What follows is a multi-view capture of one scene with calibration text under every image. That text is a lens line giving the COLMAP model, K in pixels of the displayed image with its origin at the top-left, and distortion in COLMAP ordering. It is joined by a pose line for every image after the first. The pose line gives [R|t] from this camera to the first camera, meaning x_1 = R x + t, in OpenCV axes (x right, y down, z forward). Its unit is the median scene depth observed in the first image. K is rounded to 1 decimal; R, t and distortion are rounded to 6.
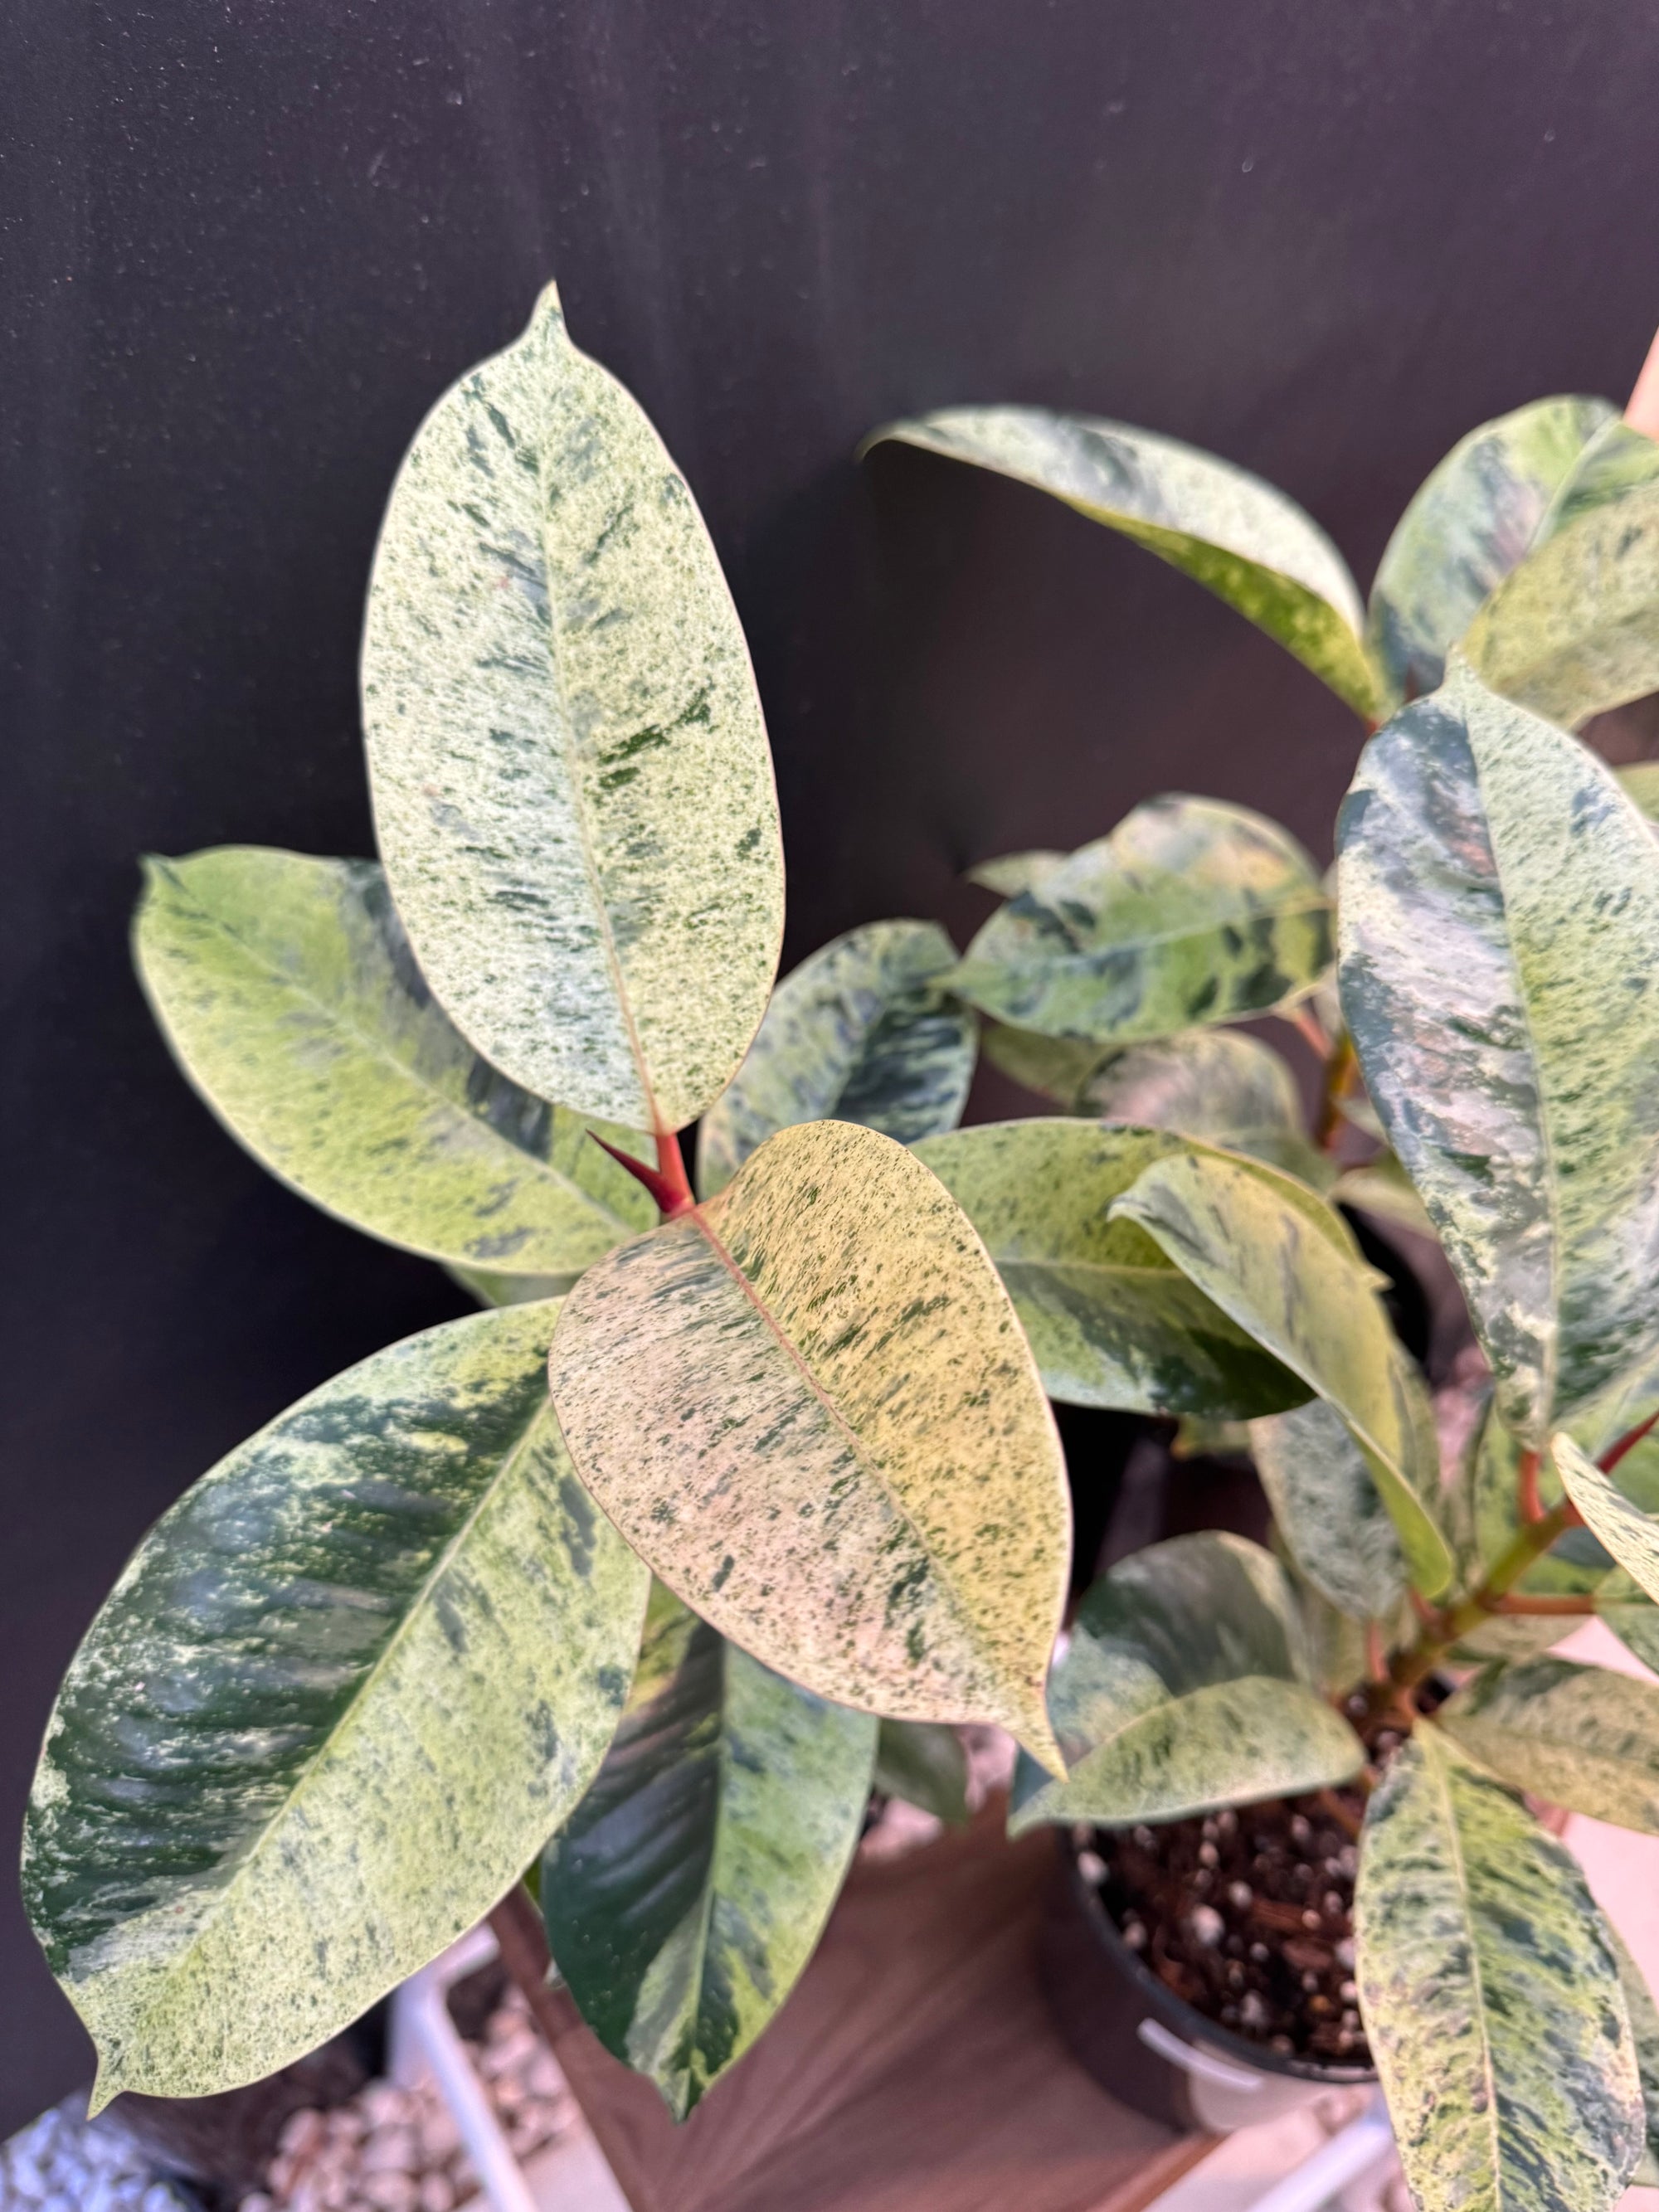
lens RADIAL K [[1638.3, 0, 790.4], [0, 1638.3, 1119.7], [0, 0, 1]] dist [0.057894, -0.123515]
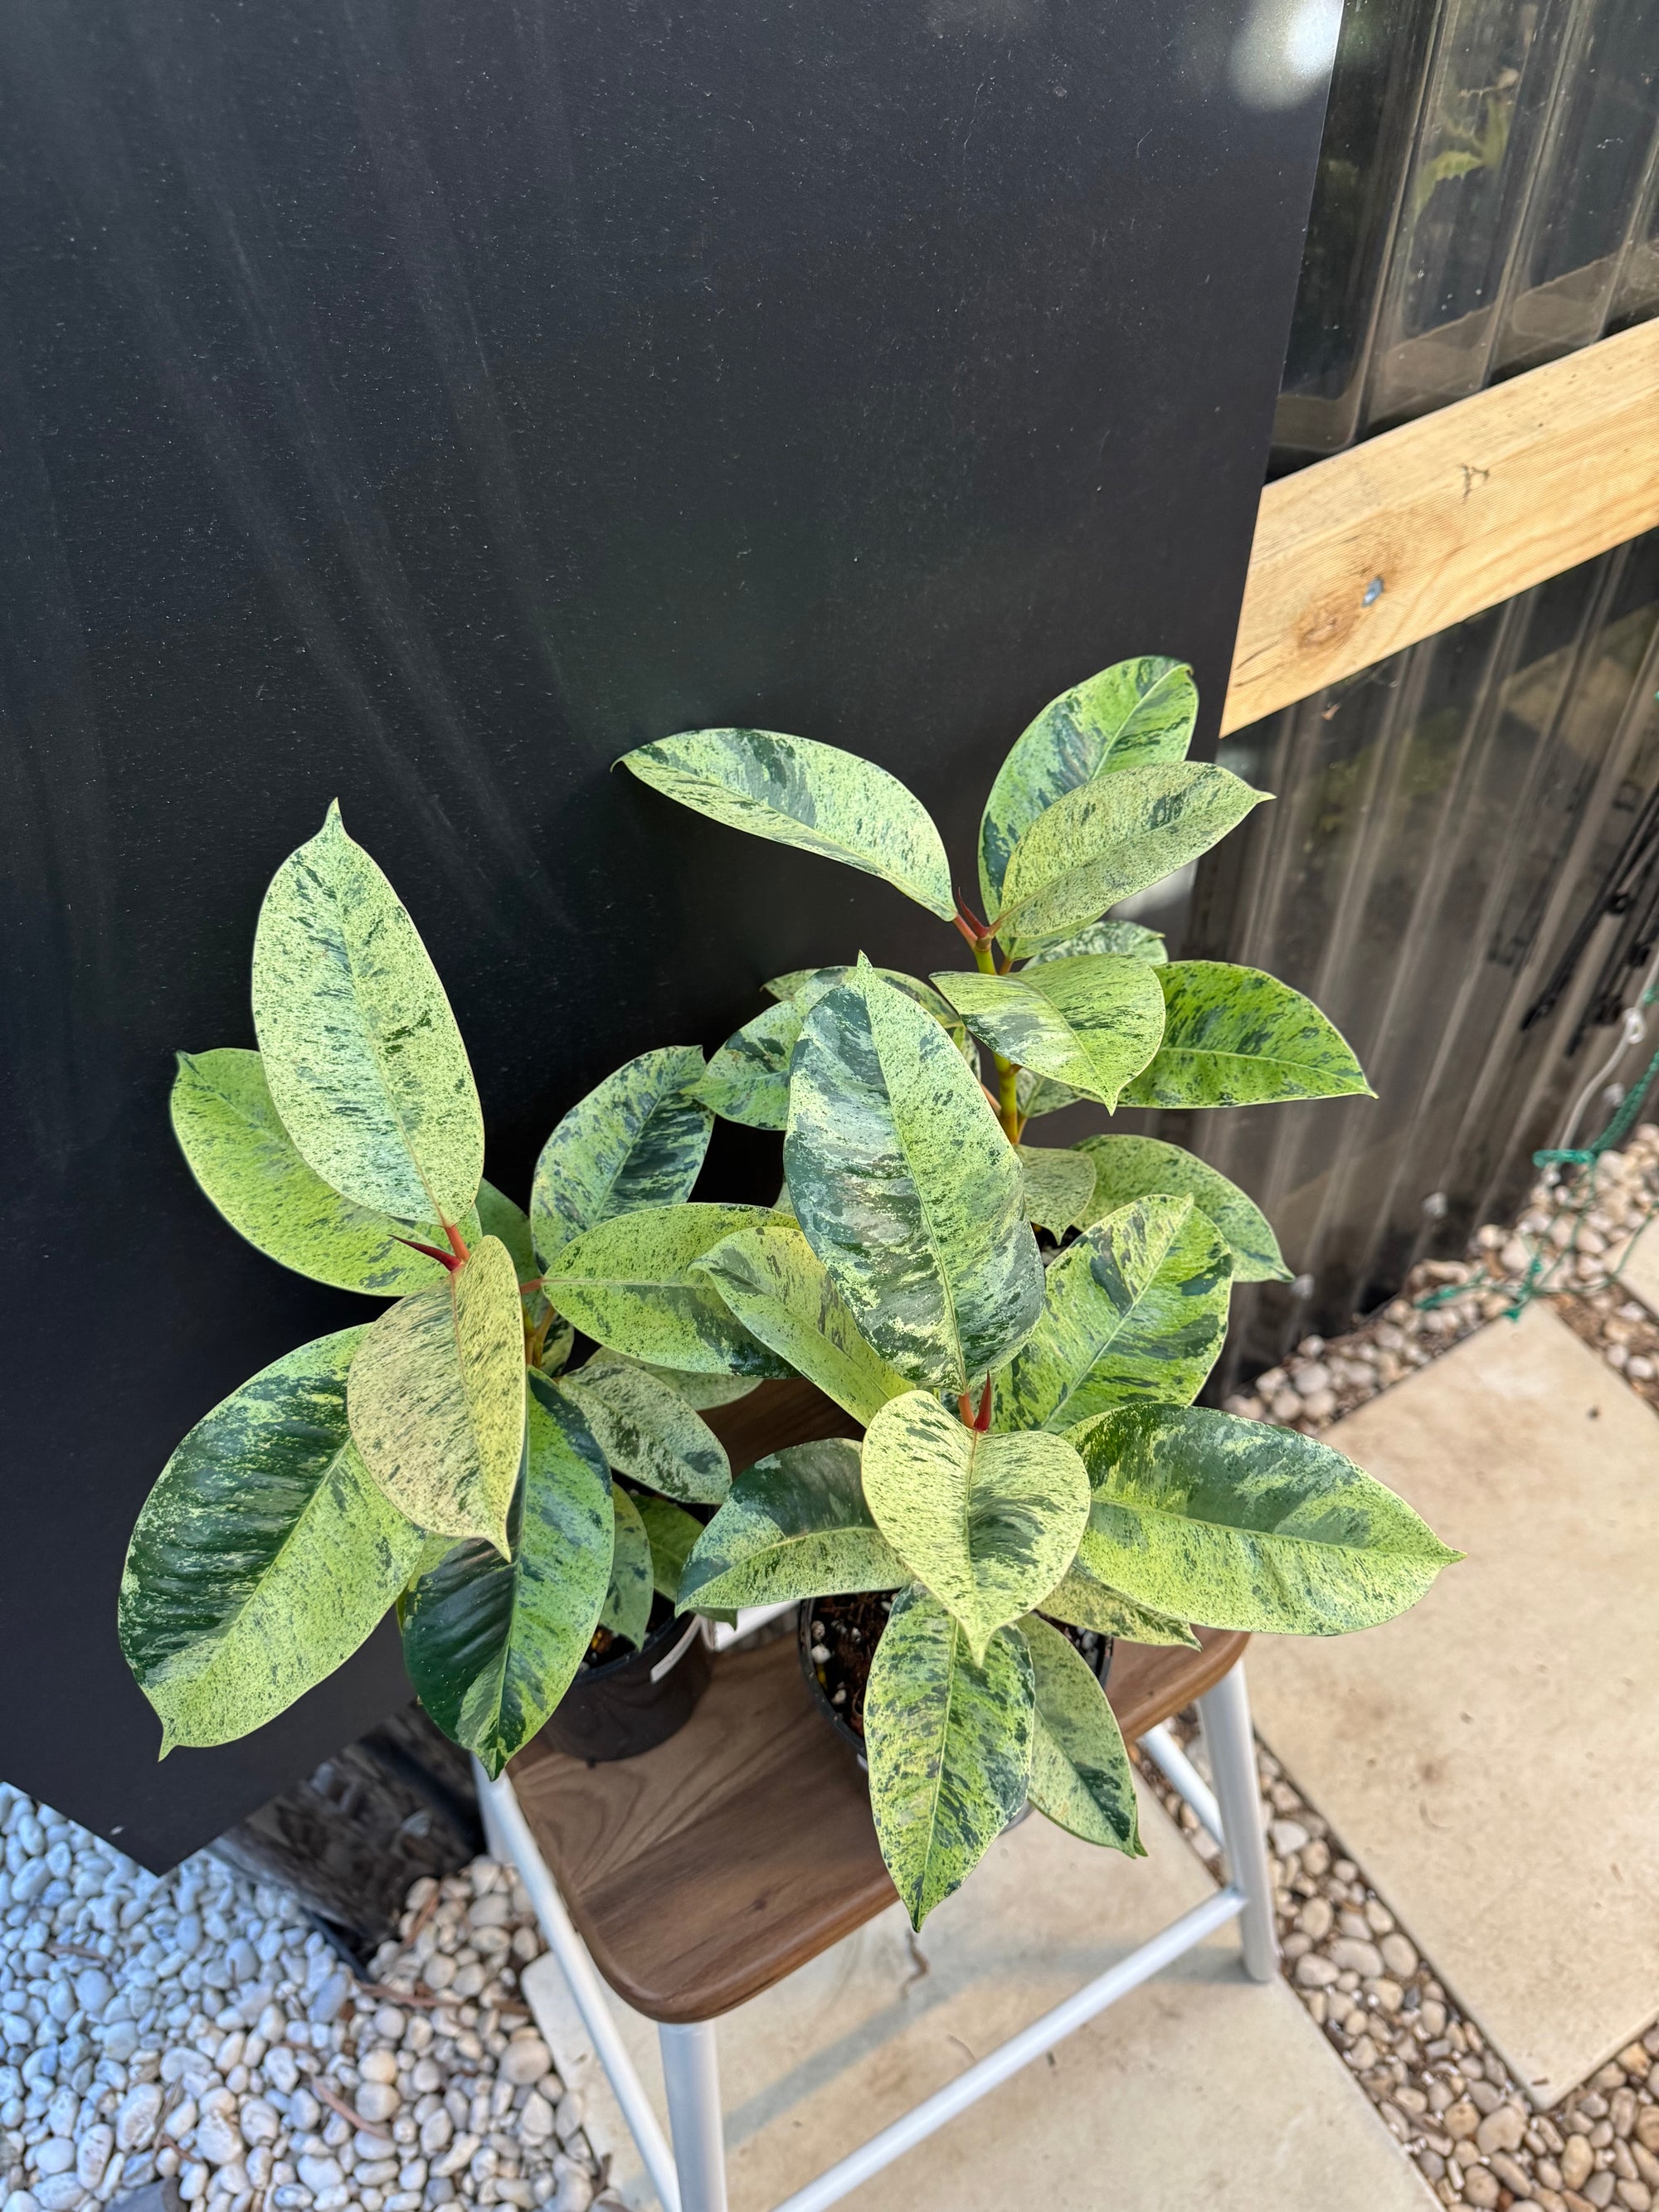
lens RADIAL K [[1612.0, 0, 818.6], [0, 1612.0, 1099.3], [0, 0, 1]] dist [0.092607, -0.131038]
pose [[0.995575, -0.021521, -0.091471, 0.516553], [0.026692, 0.998091, 0.055691, -0.228991], [0.090098, -0.057886, 0.994249, -0.753891]]
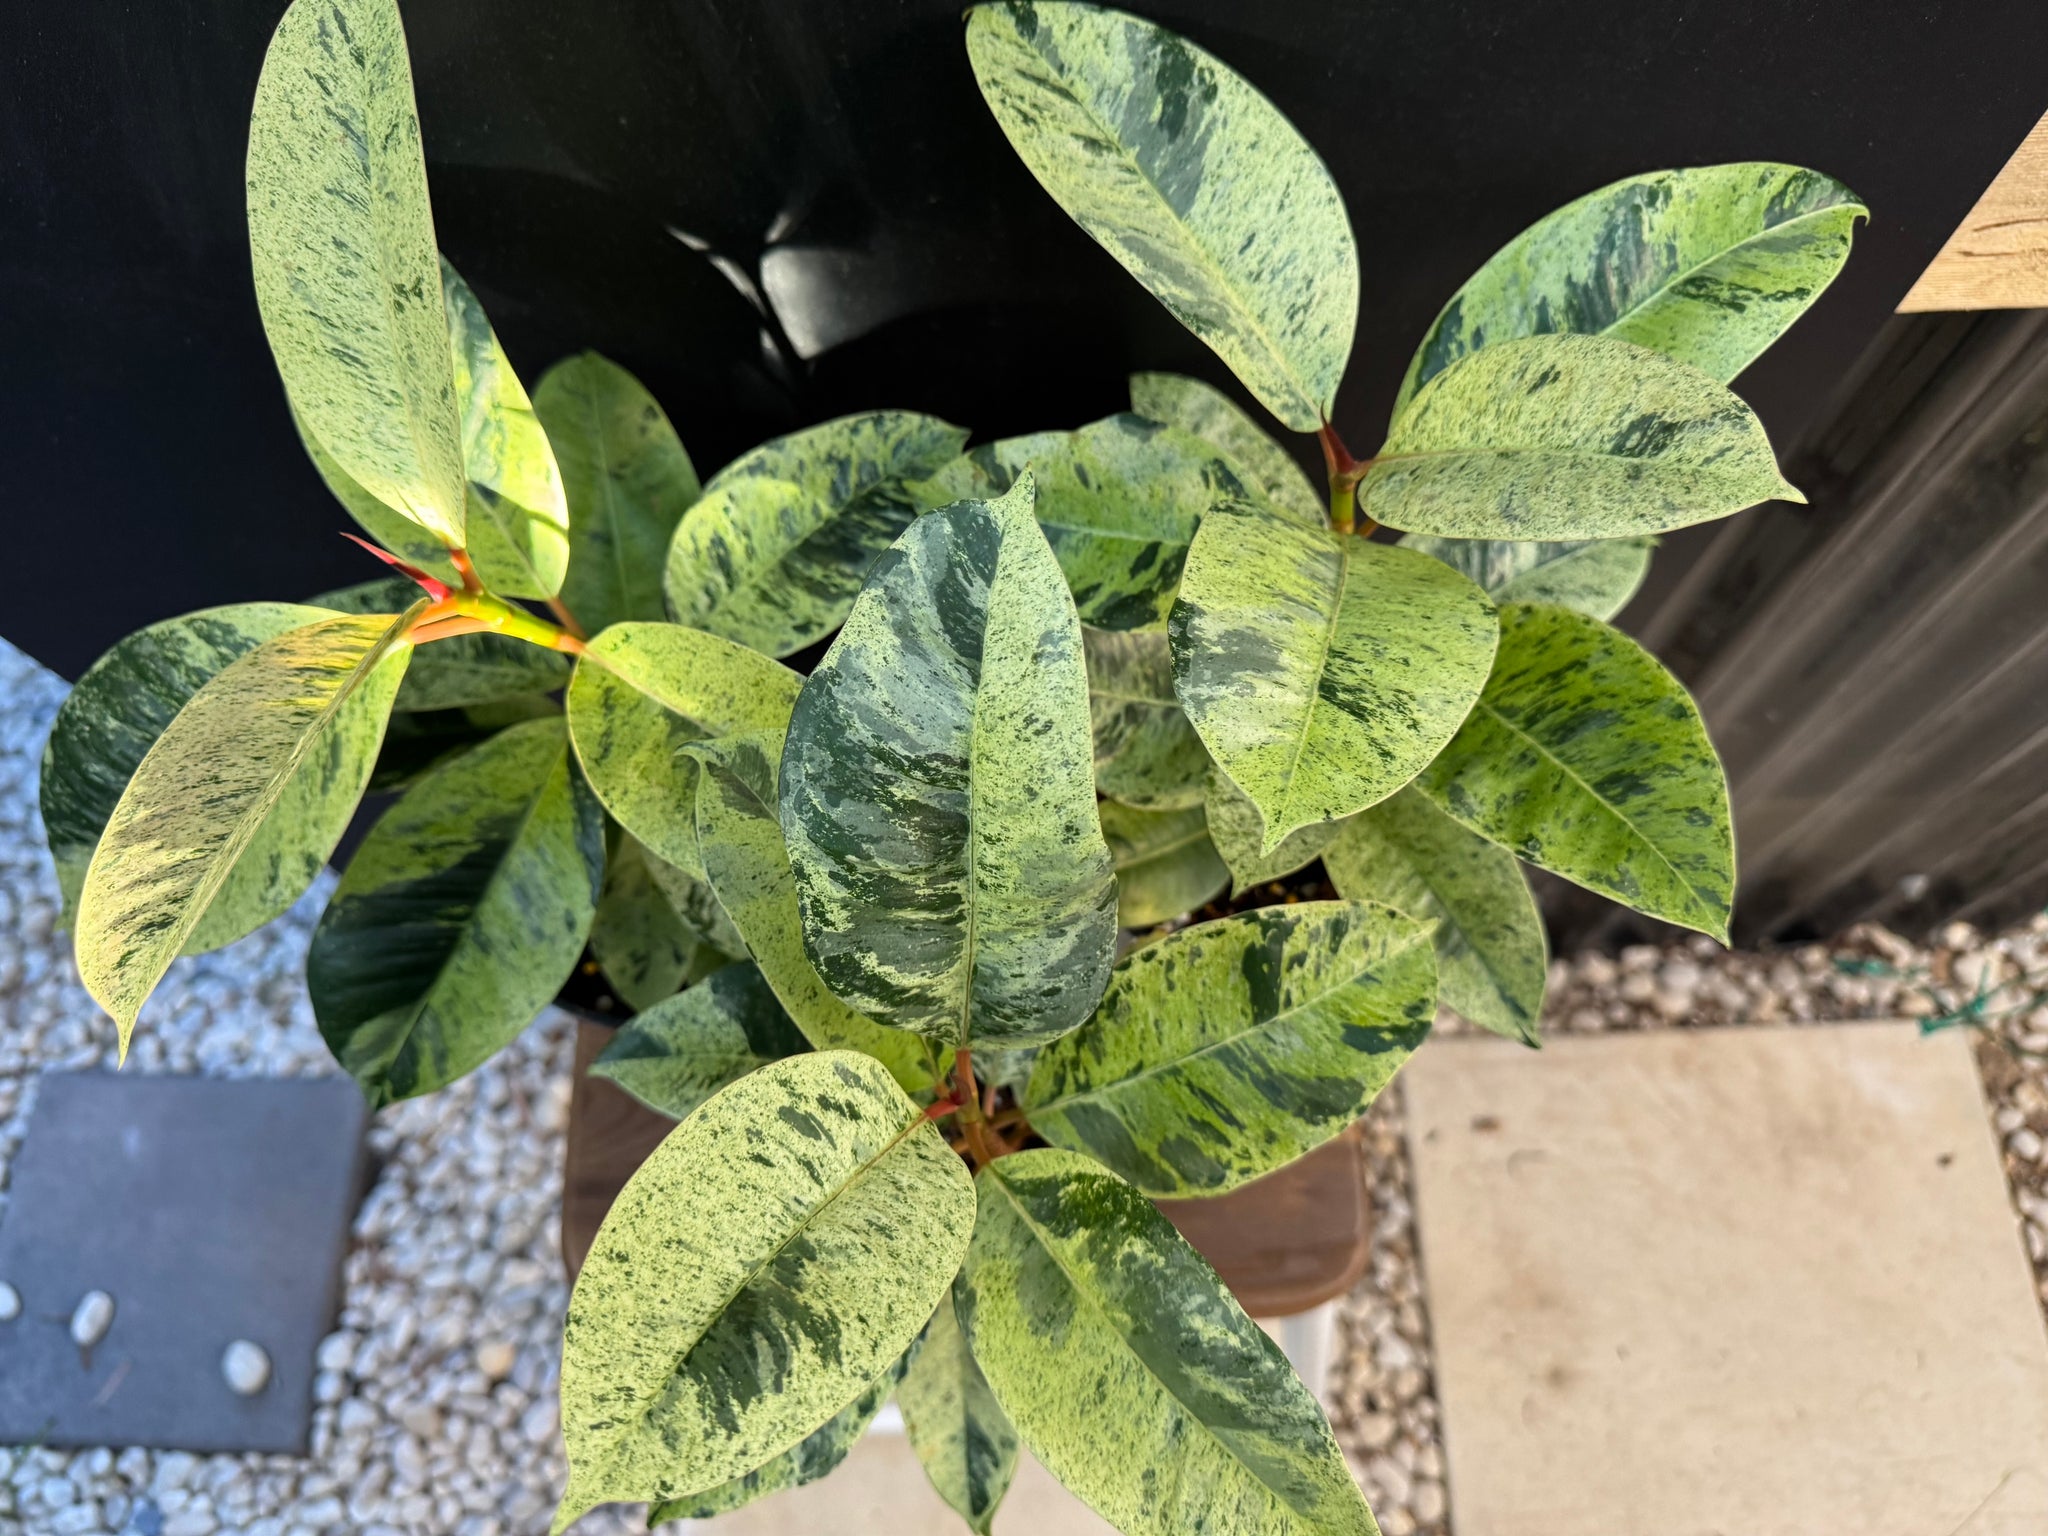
lens RADIAL K [[1516.7, 0, 1023.7], [0, 1516.7, 777.9], [0, 0, 1]] dist [0.057894, -0.123515]
pose [[0.852253, 0.465940, -0.237833, 0.759617], [-0.362186, 0.853597, 0.374425, -0.502576], [0.377473, -0.232965, 0.896237, -0.008760]]
